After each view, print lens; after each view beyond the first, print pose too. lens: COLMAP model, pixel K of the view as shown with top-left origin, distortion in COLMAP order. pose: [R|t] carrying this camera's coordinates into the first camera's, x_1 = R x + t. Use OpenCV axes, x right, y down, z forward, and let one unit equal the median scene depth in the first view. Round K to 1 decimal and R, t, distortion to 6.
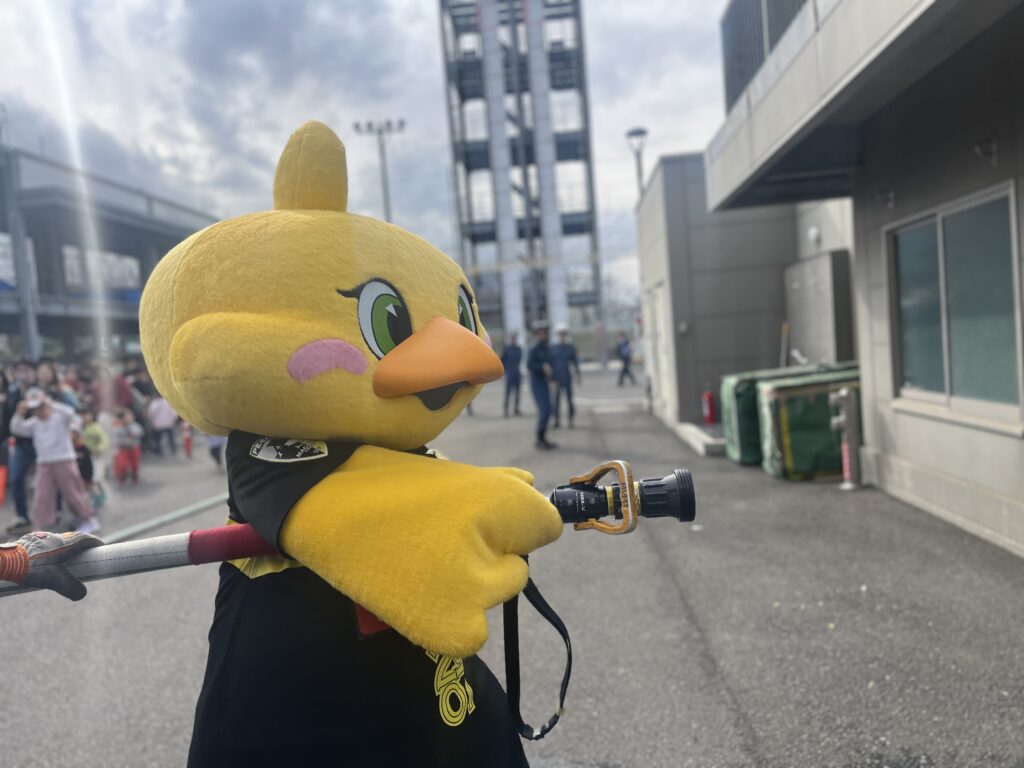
lens RADIAL K [[776.6, 0, 512.0], [0, 776.6, 384.0], [0, 0, 1]] dist [0.059064, -0.095665]
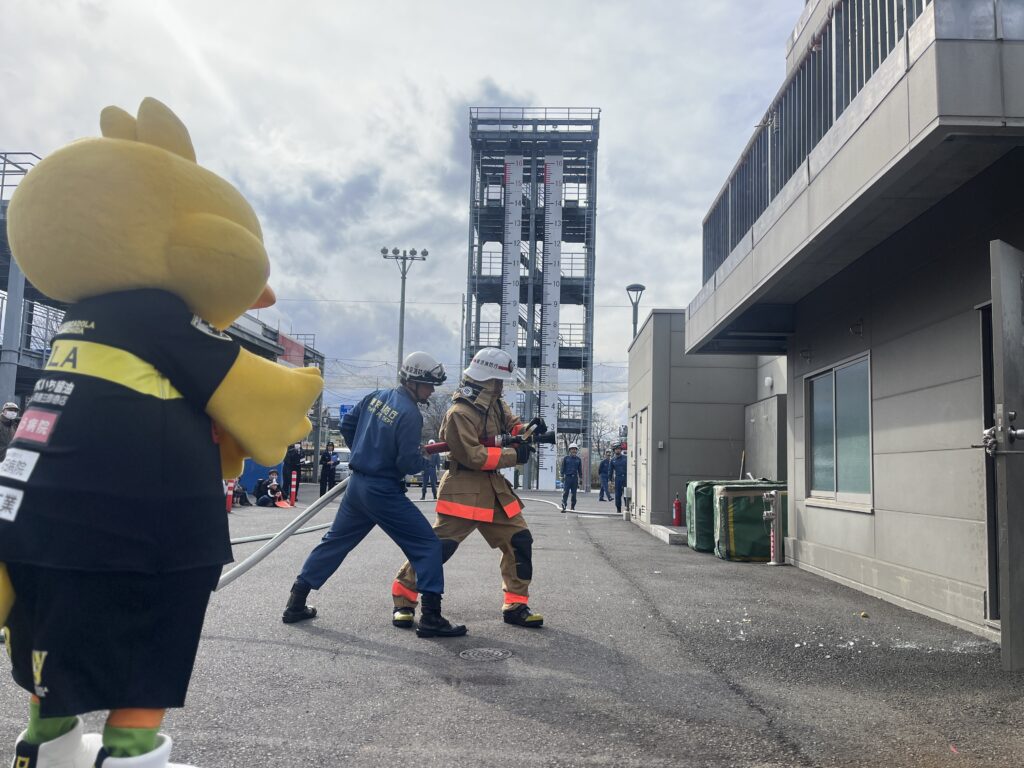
lens RADIAL K [[776.6, 0, 512.0], [0, 776.6, 384.0], [0, 0, 1]] dist [0.059064, -0.095665]
pose [[0.993826, 0.110269, 0.012292, -0.039474], [-0.106764, 0.980578, -0.164527, 0.061257], [-0.030195, 0.162199, 0.986296, -0.222577]]
